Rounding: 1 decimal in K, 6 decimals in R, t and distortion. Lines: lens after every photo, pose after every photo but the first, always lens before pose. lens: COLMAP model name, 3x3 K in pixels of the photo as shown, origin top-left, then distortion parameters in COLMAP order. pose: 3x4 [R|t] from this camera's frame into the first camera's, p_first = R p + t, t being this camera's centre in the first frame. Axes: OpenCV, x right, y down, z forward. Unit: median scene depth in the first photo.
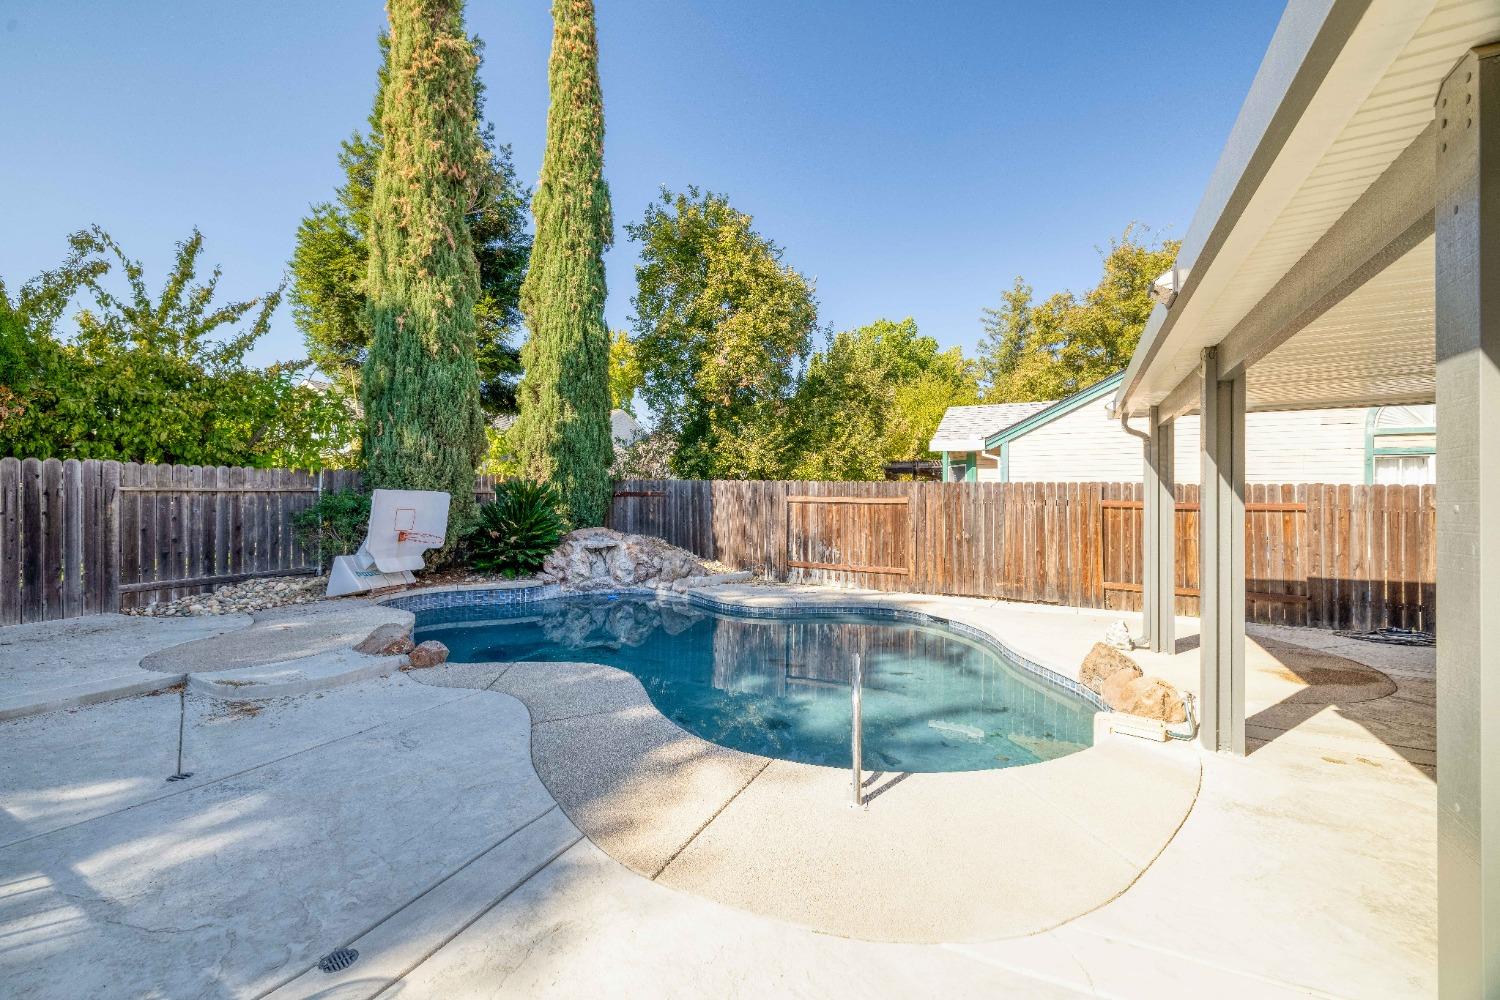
lens RADIAL K [[624.4, 0, 744.1], [0, 624.4, 494.0], [0, 0, 1]] dist [0.001235, 0.000540]
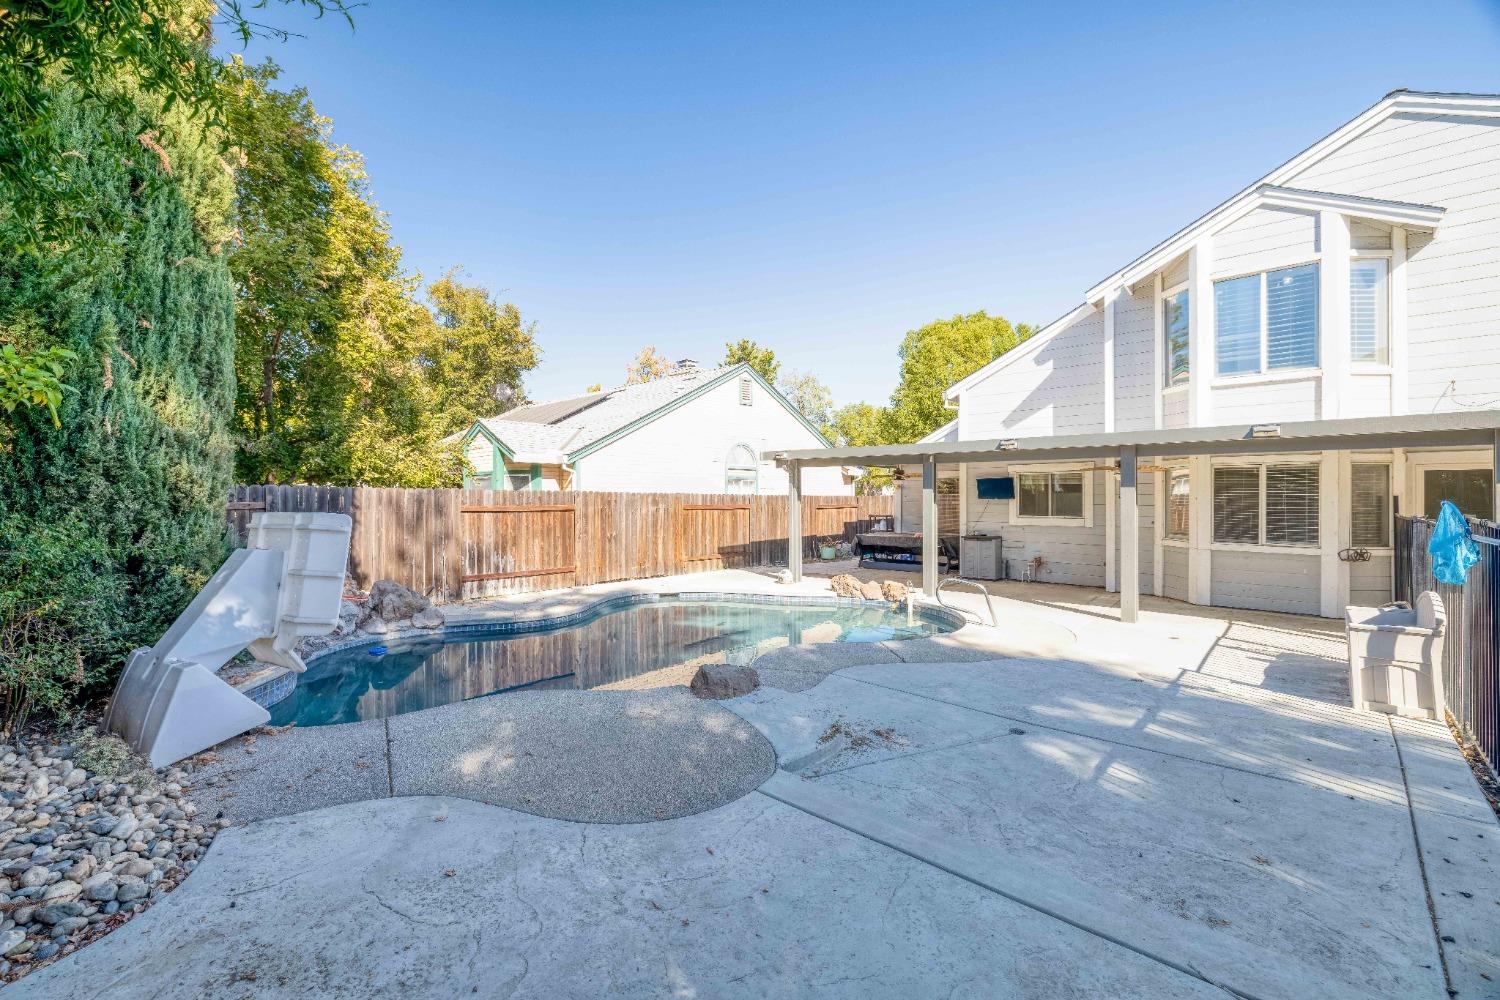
lens RADIAL K [[624.4, 0, 745.9], [0, 624.4, 497.5], [0, 0, 1]] dist [0.001235, 0.000540]
pose [[0.249312, -0.008667, 0.968385, -0.790989], [0.001273, 0.999962, 0.008622, -0.018101], [-0.968422, -0.000916, 0.249313, 0.405107]]
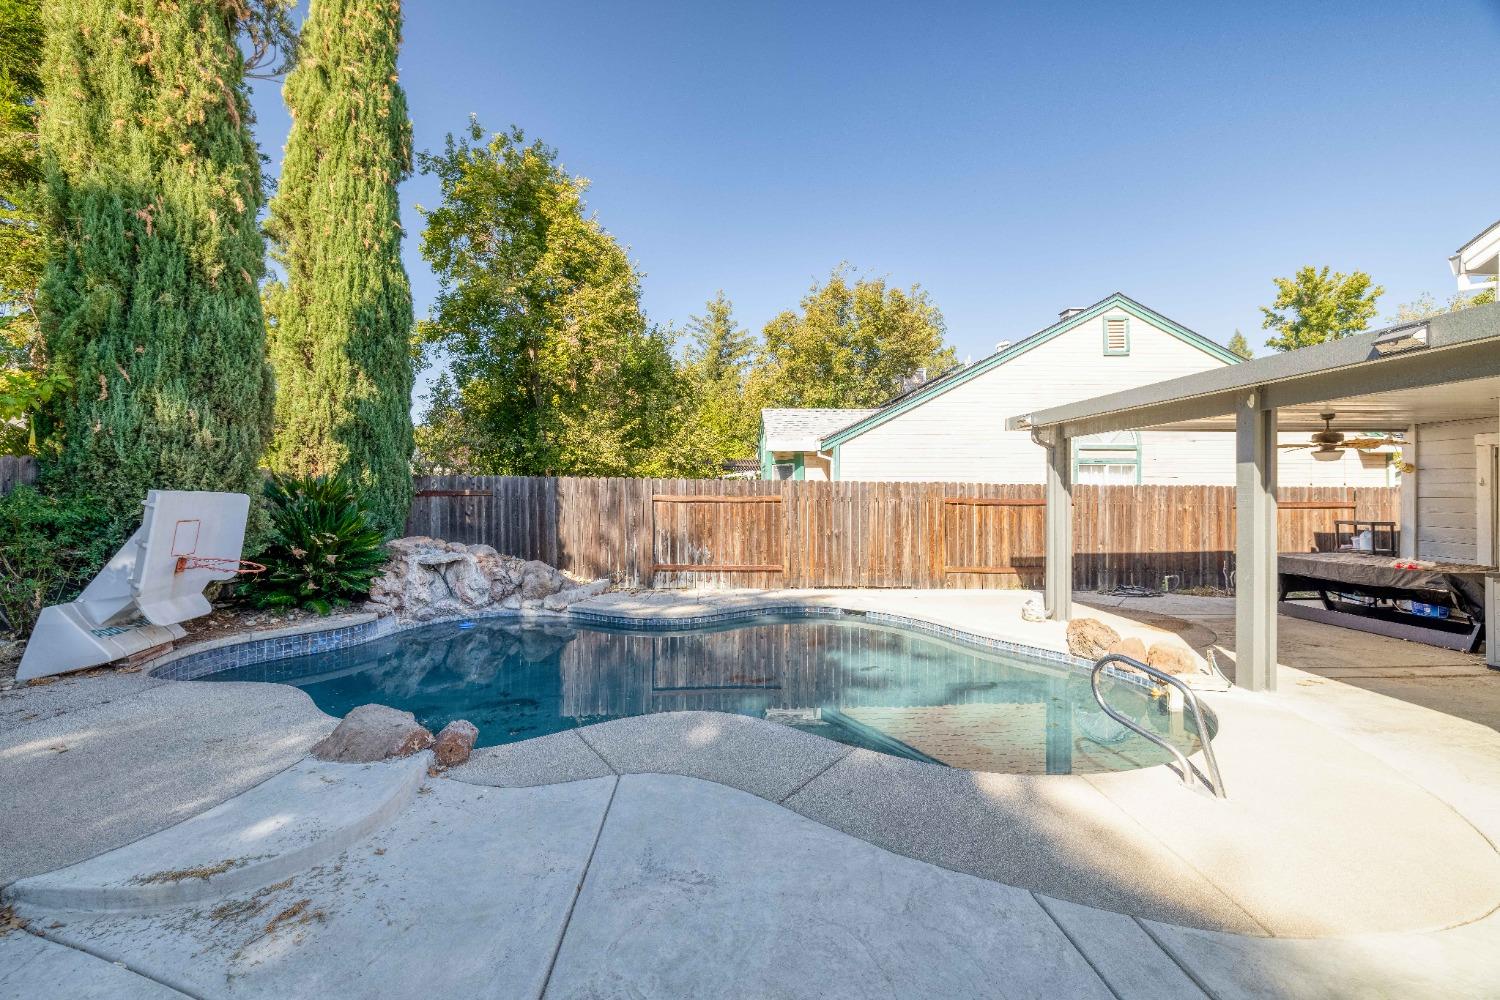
lens RADIAL K [[624.4, 0, 739.0], [0, 624.4, 491.6], [0, 0, 1]] dist [0.001235, 0.000540]
pose [[0.867261, -0.004030, 0.497837, -0.309963], [0.002087, 0.999988, 0.004459, -0.005838], [-0.497849, -0.002828, 0.867259, 0.150187]]
